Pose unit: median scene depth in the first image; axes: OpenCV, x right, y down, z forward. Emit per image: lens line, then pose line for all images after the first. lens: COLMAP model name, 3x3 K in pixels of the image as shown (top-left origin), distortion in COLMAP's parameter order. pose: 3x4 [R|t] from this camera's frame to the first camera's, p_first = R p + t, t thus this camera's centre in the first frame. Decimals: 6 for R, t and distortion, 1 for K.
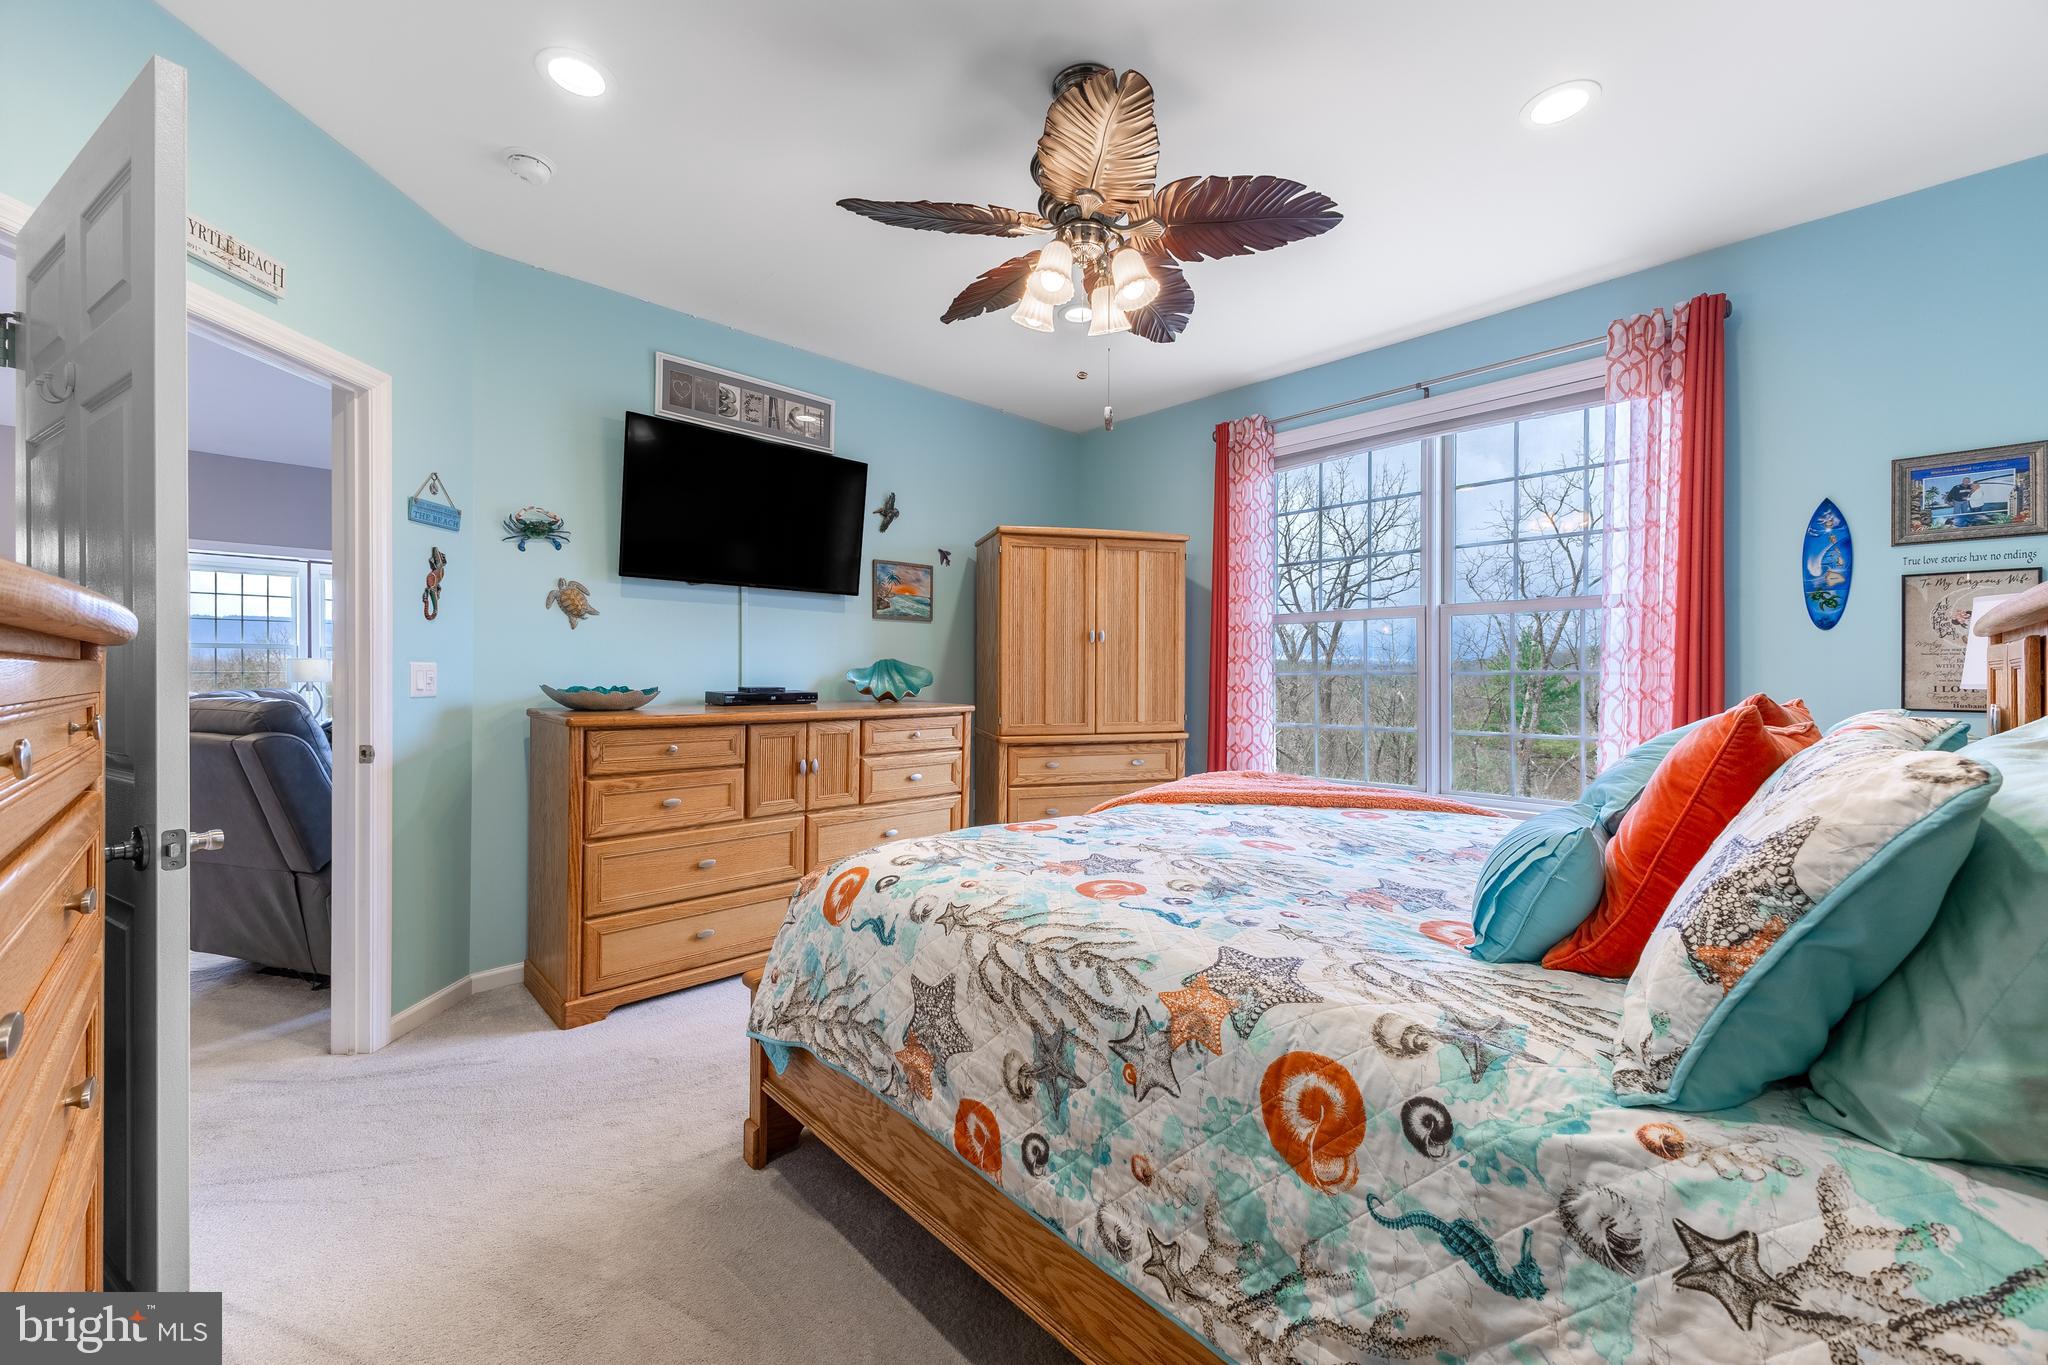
lens RADIAL K [[807.4, 0, 1044.2], [0, 807.4, 678.6], [0, 0, 1]] dist [0.000143, -0.000029]
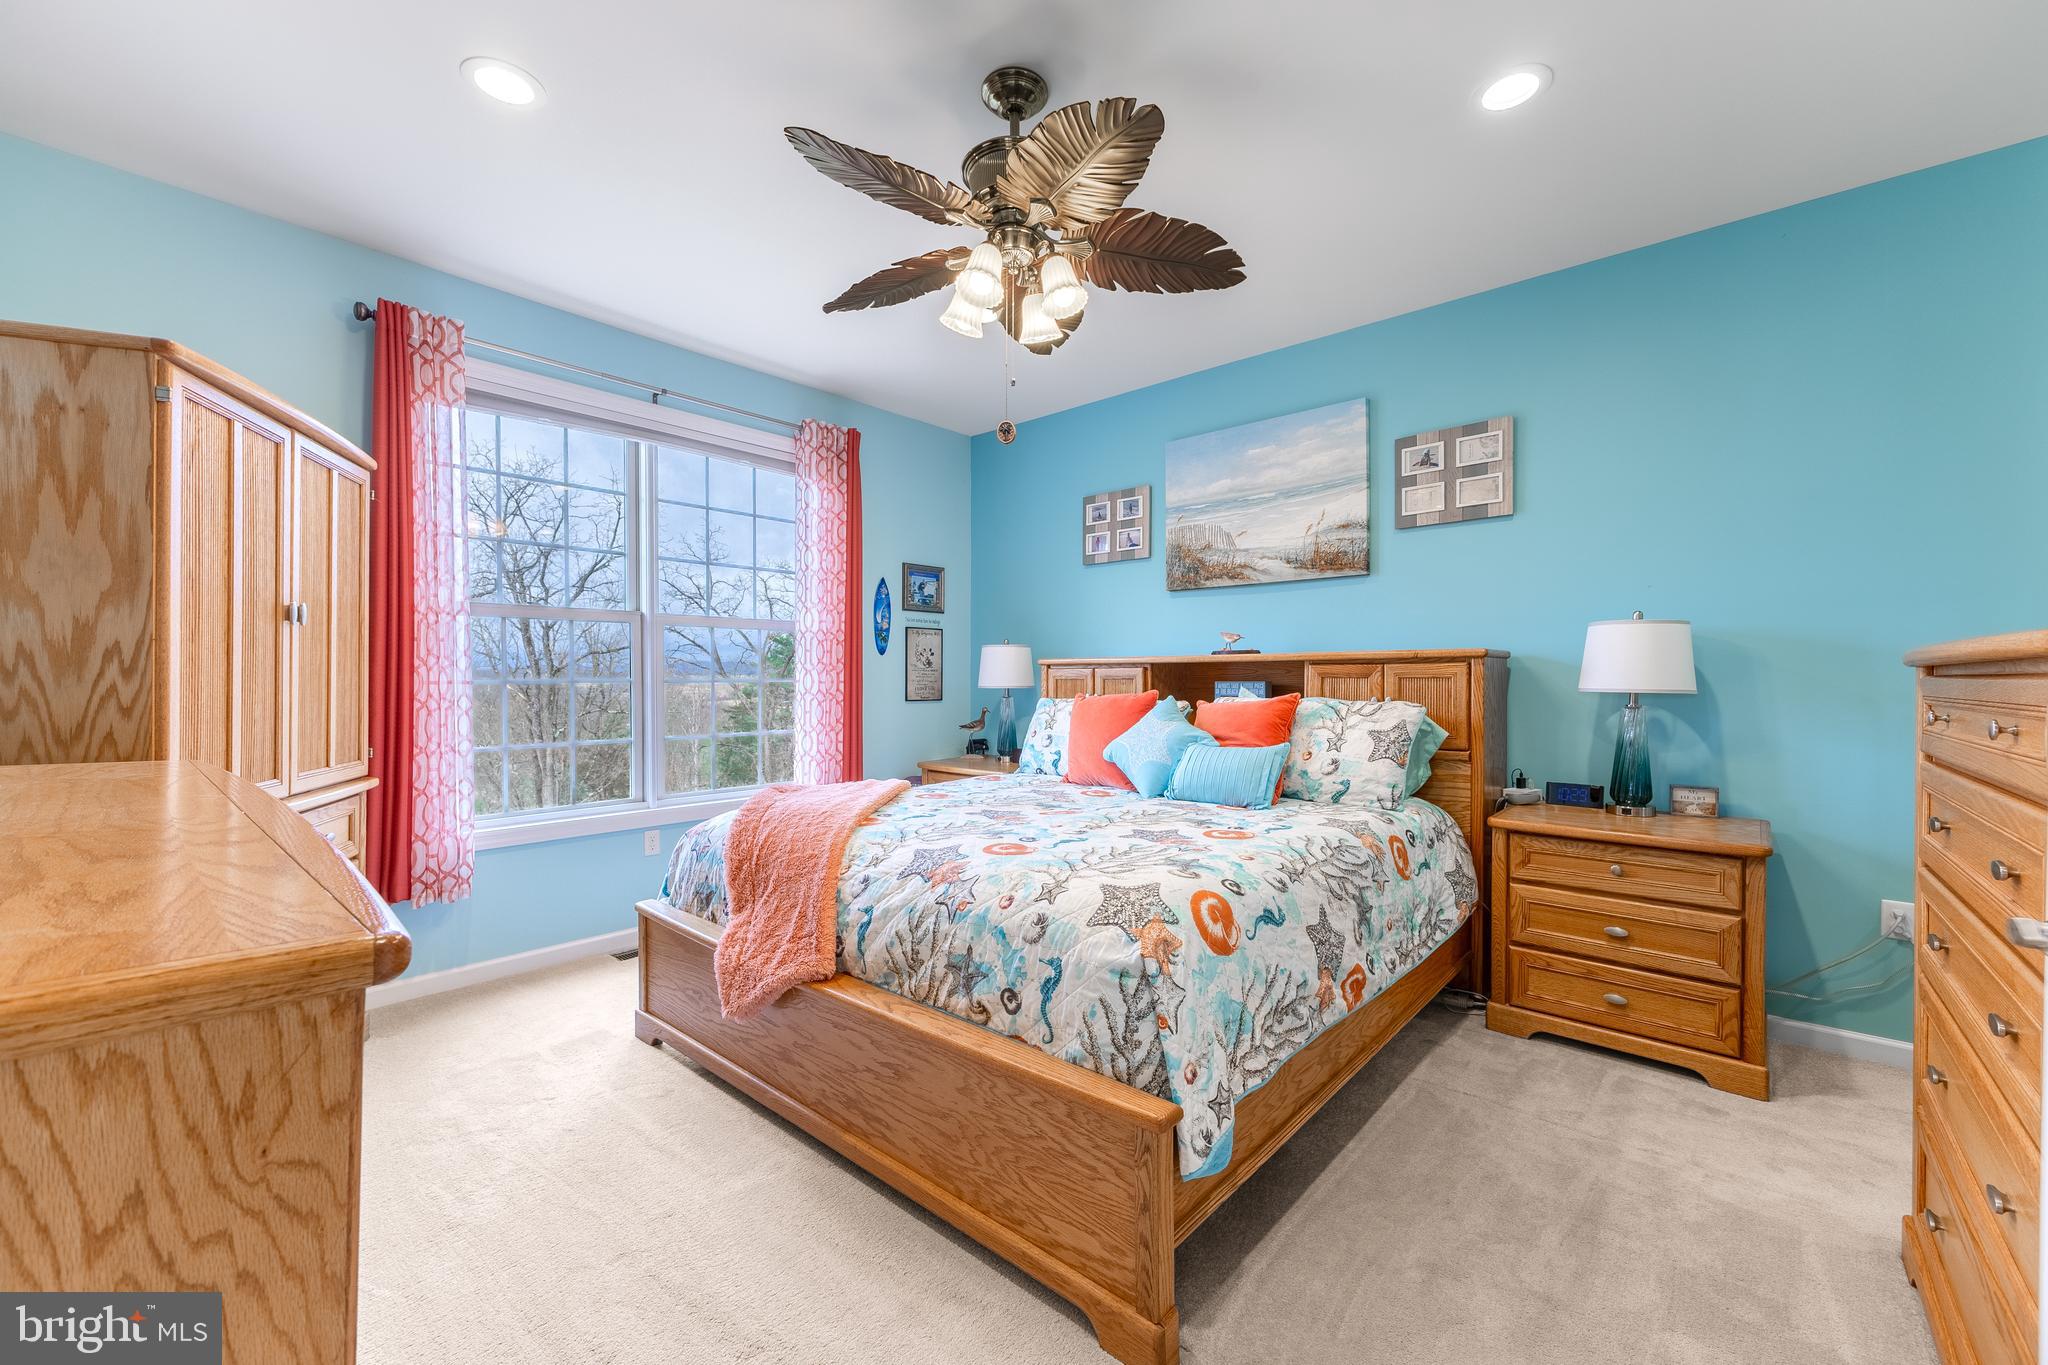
lens RADIAL K [[807.4, 0, 1044.2], [0, 807.4, 678.6], [0, 0, 1]] dist [0.000143, -0.000029]
pose [[-0.076940, 0.002920, 0.997031, -0.772952], [0.005384, 0.999982, -0.002513, -0.006747], [-0.997021, 0.005175, -0.076954, 0.846992]]
